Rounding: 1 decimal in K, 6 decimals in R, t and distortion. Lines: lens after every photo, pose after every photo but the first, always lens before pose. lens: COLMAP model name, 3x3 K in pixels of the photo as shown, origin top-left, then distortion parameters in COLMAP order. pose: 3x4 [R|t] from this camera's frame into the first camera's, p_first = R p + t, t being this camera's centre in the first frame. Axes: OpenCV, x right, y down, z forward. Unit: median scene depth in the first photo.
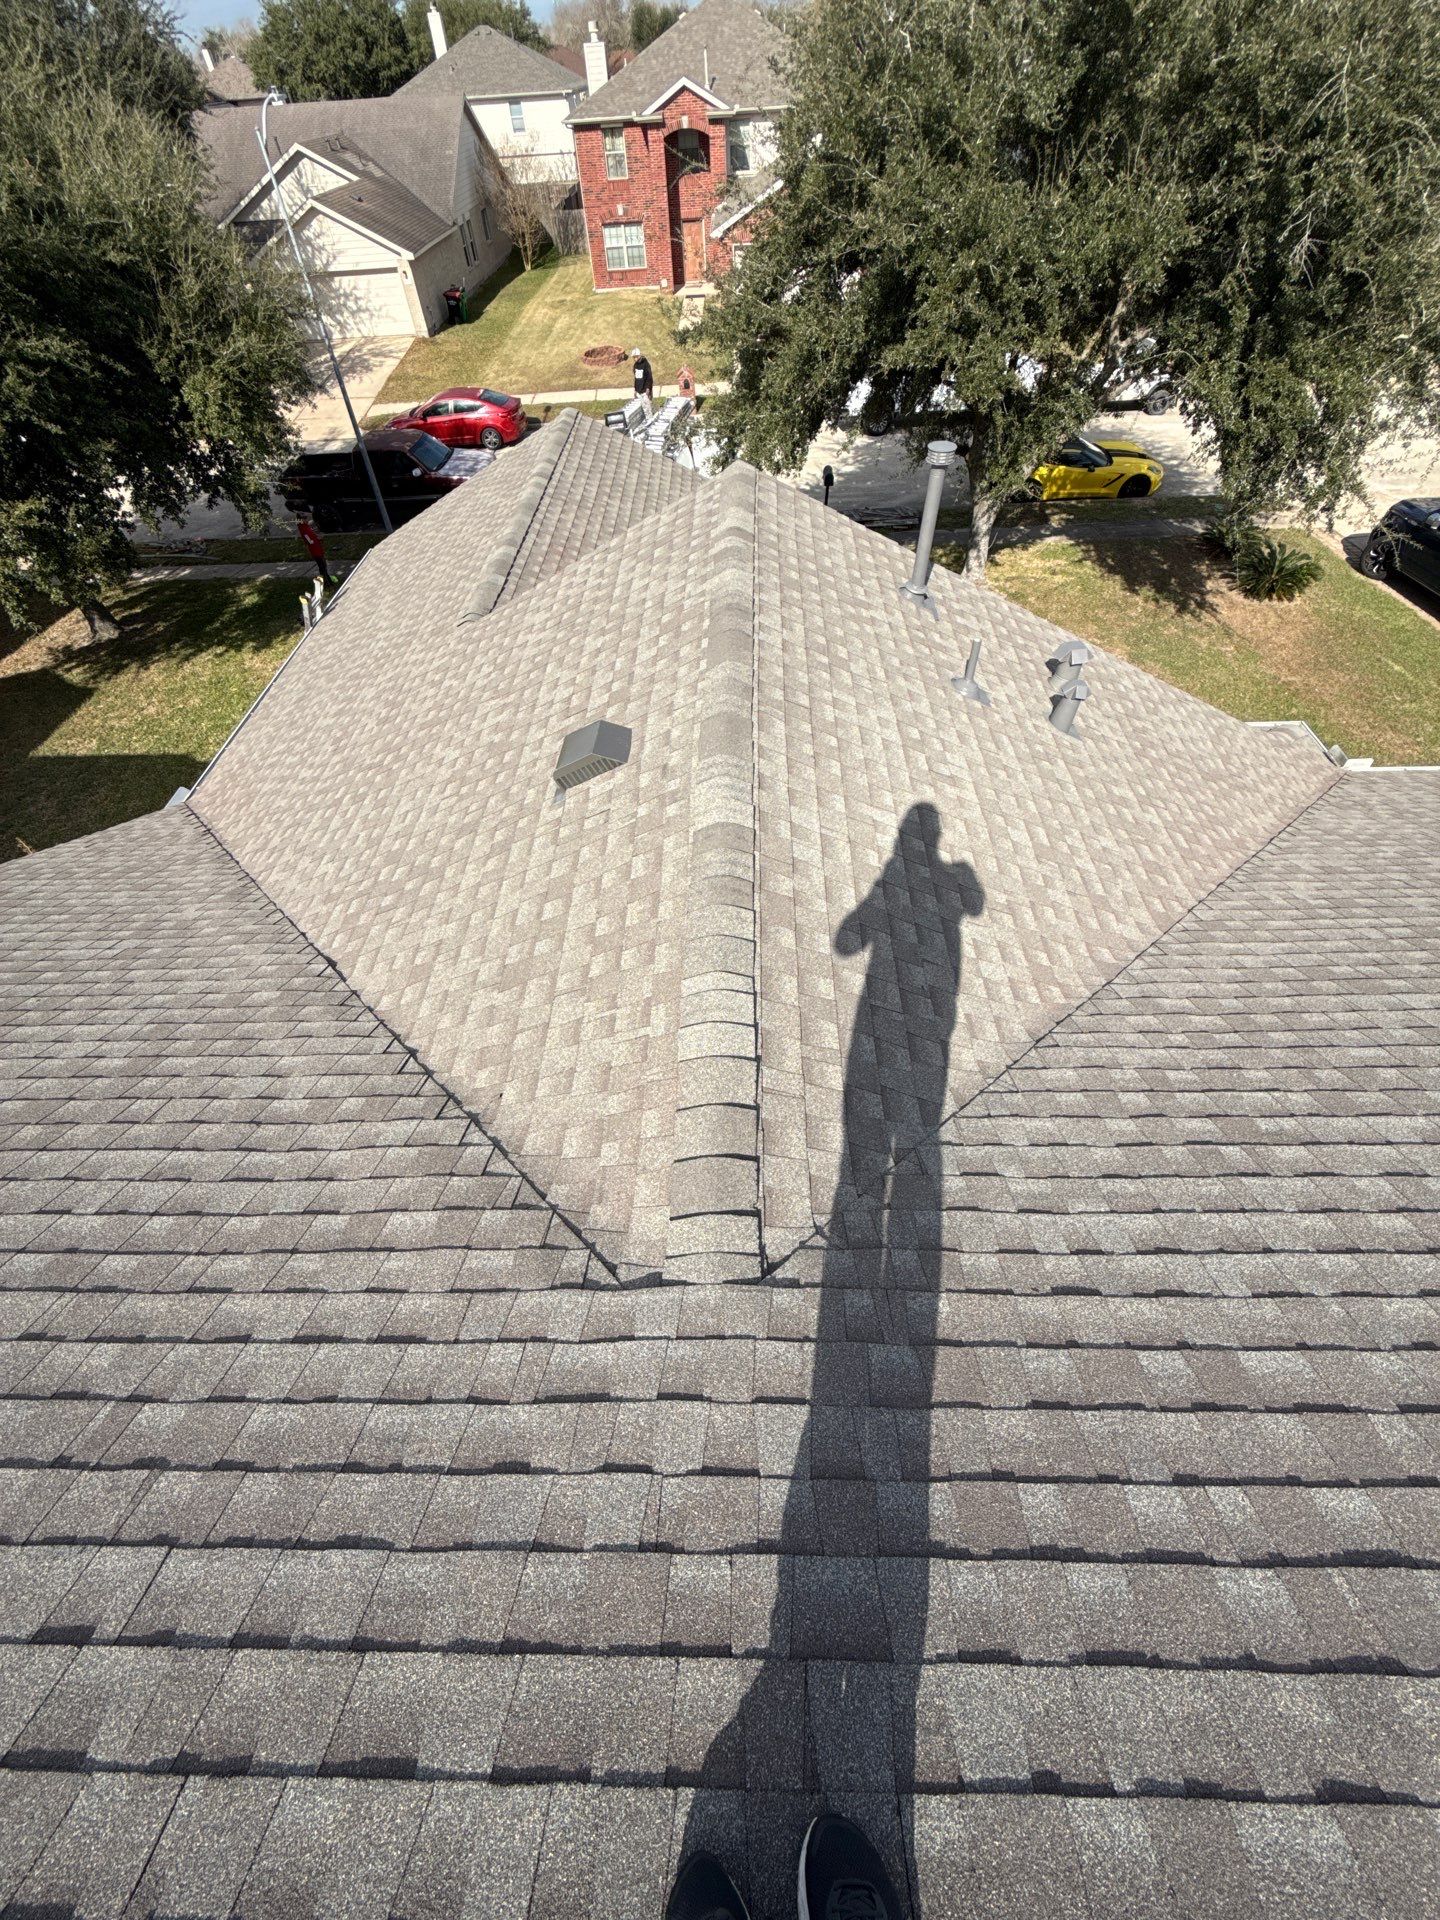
lens RADIAL K [[772.0, 0, 720.0], [0, 772.0, 960.0], [0, 0, 1]] dist [-0.000007, 0.000254]
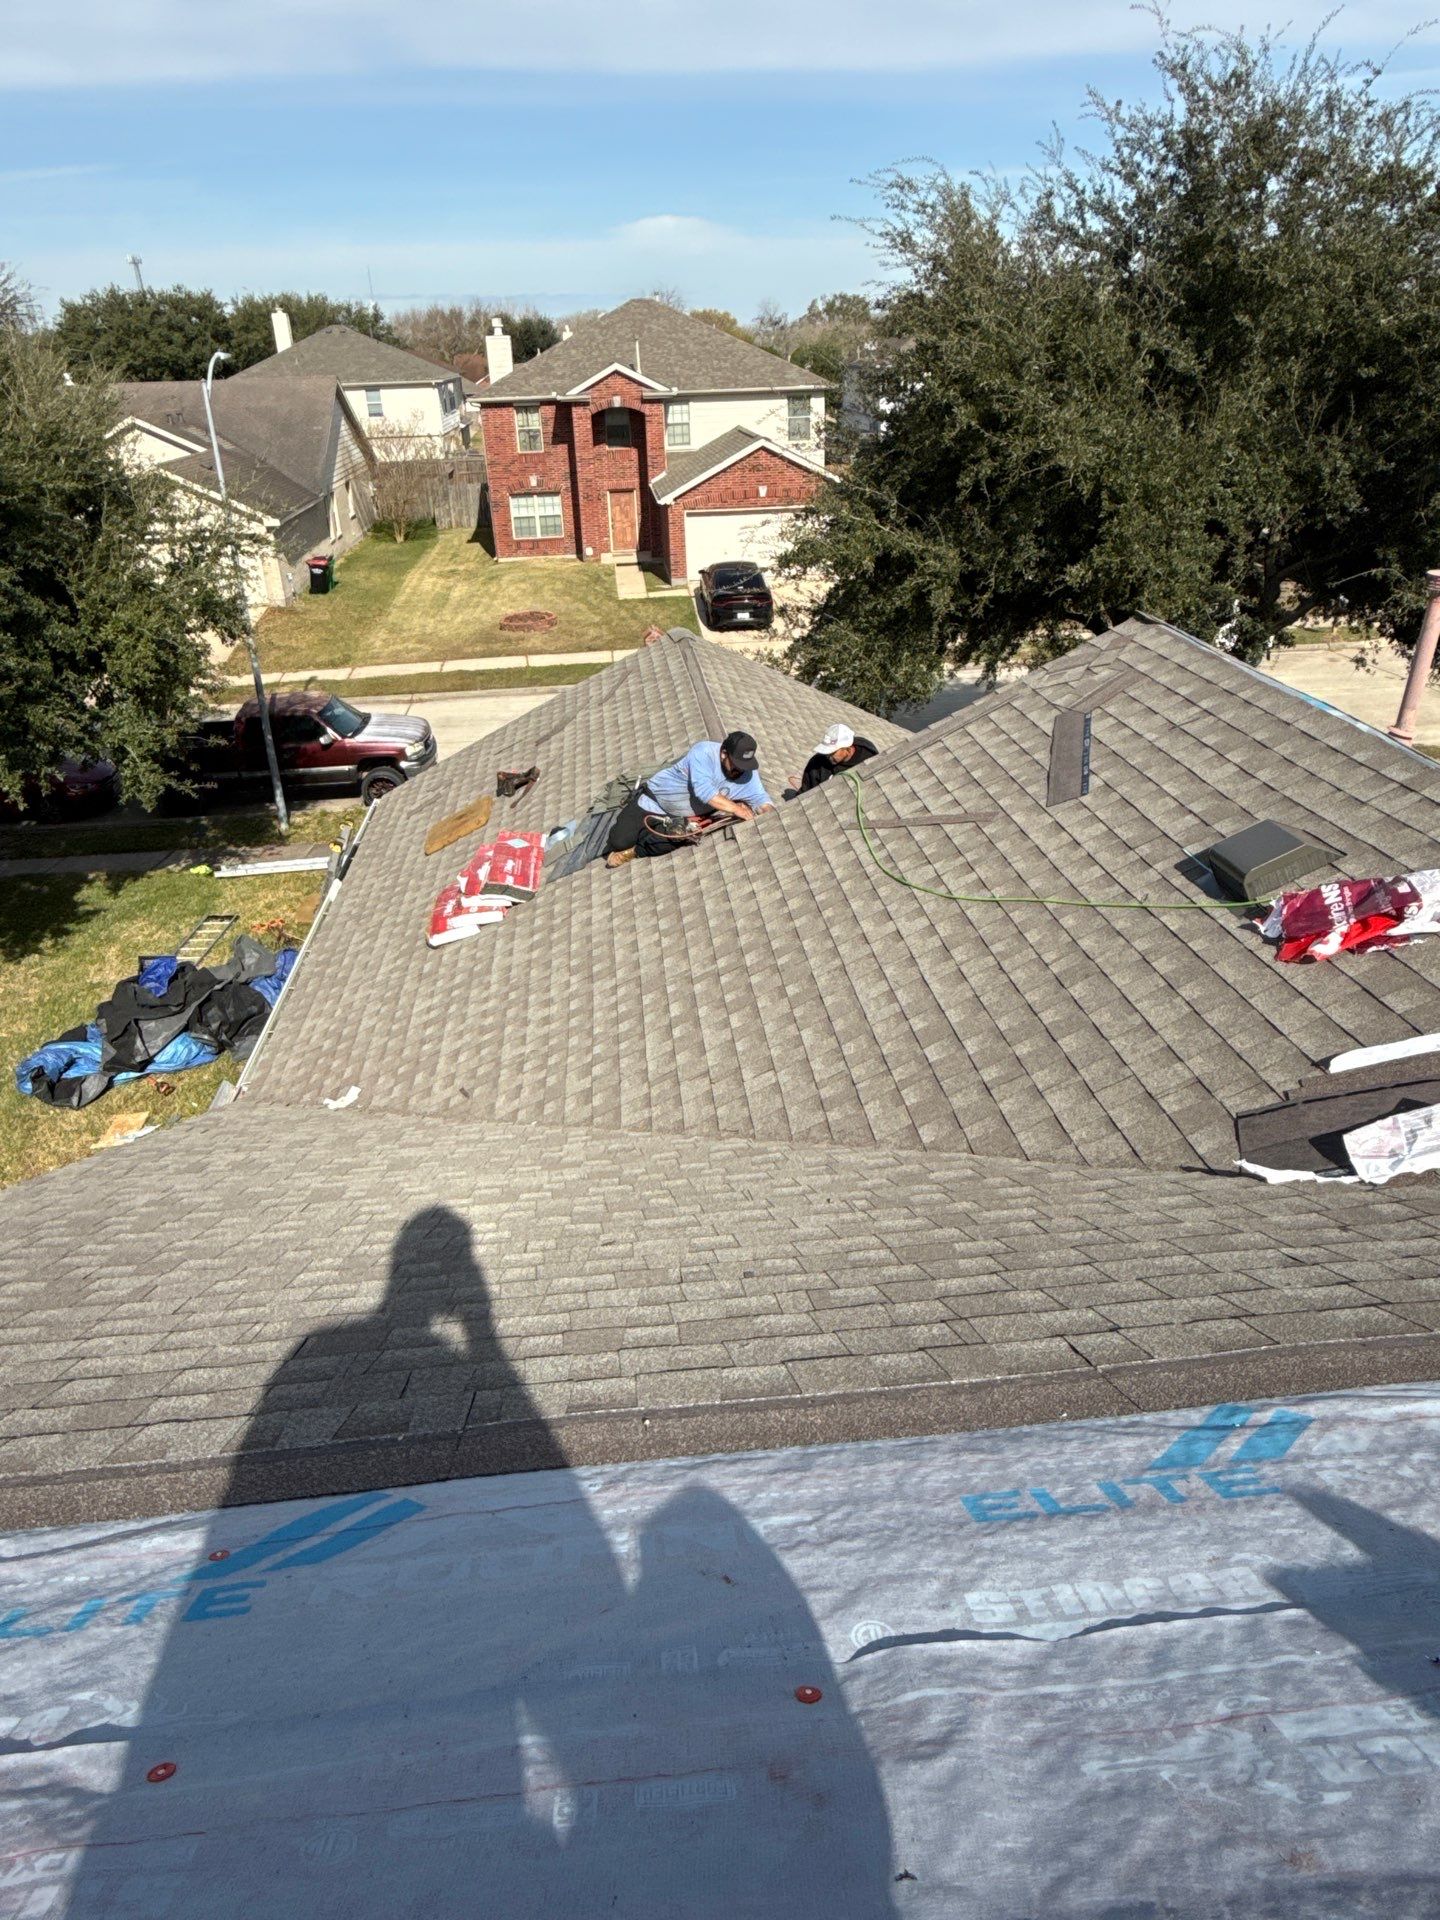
lens RADIAL K [[1235.4, 0, 720.0], [0, 1235.4, 960.0], [0, 0, 1]] dist [-0.002358, 0.006444]
pose [[0.992981, -0.039340, 0.111540, -0.102322], [0.081081, 0.913006, -0.399807, 0.032349], [-0.086109, 0.406045, 0.909787, -0.001905]]
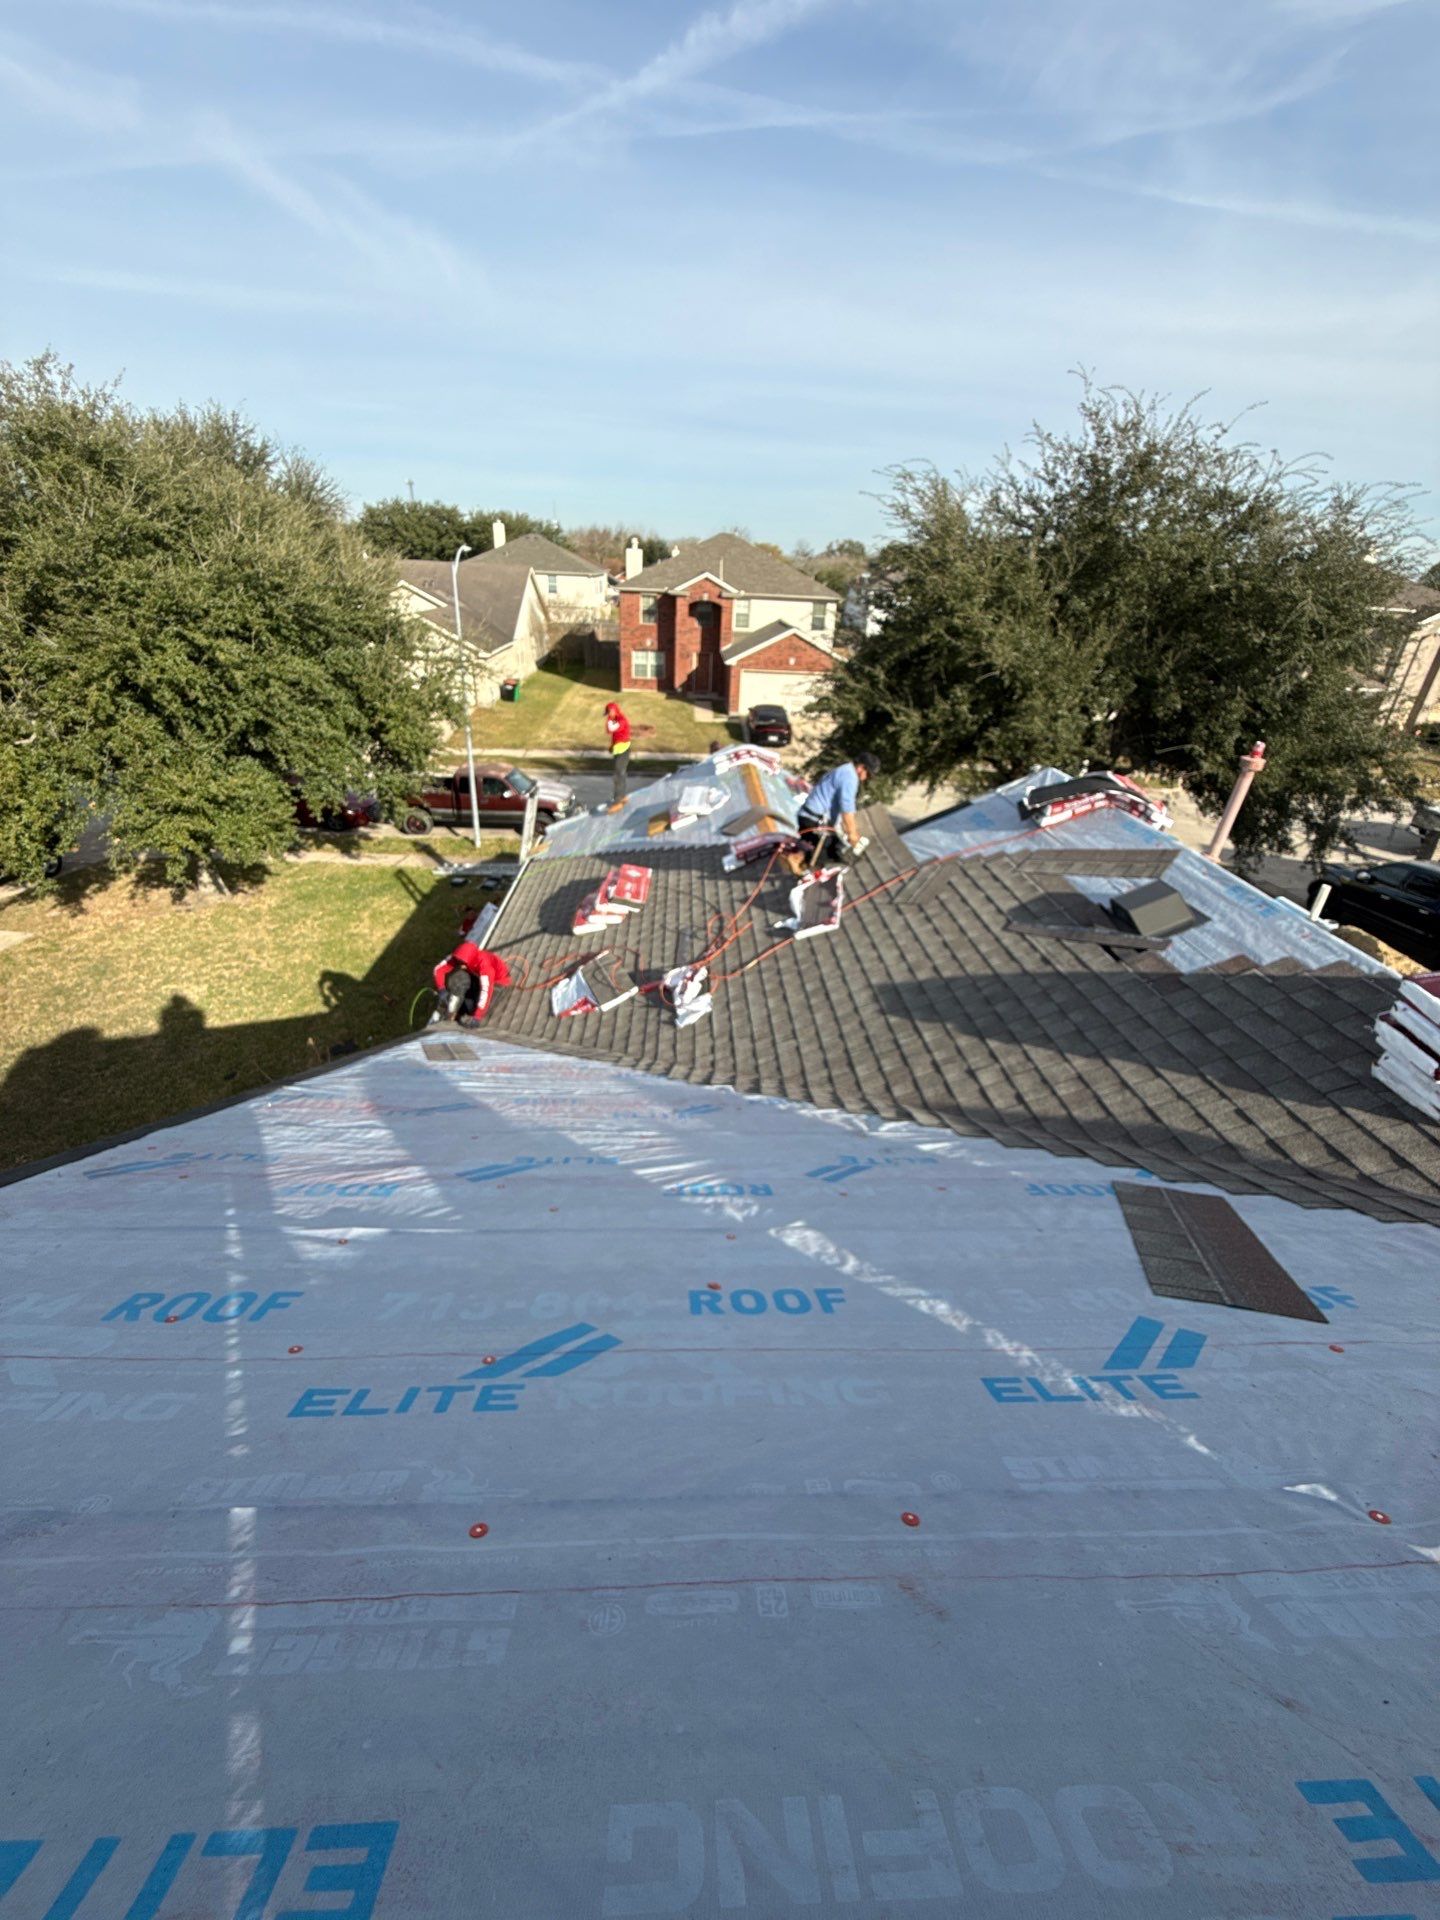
lens RADIAL K [[772.0, 0, 720.0], [0, 772.0, 960.0], [0, 0, 1]] dist [-0.000007, 0.000254]
pose [[0.994234, 0.050468, 0.094618, -0.109624], [-0.009720, 0.921112, -0.389176, 0.028259], [-0.106795, 0.386012, 0.916291, 0.000864]]
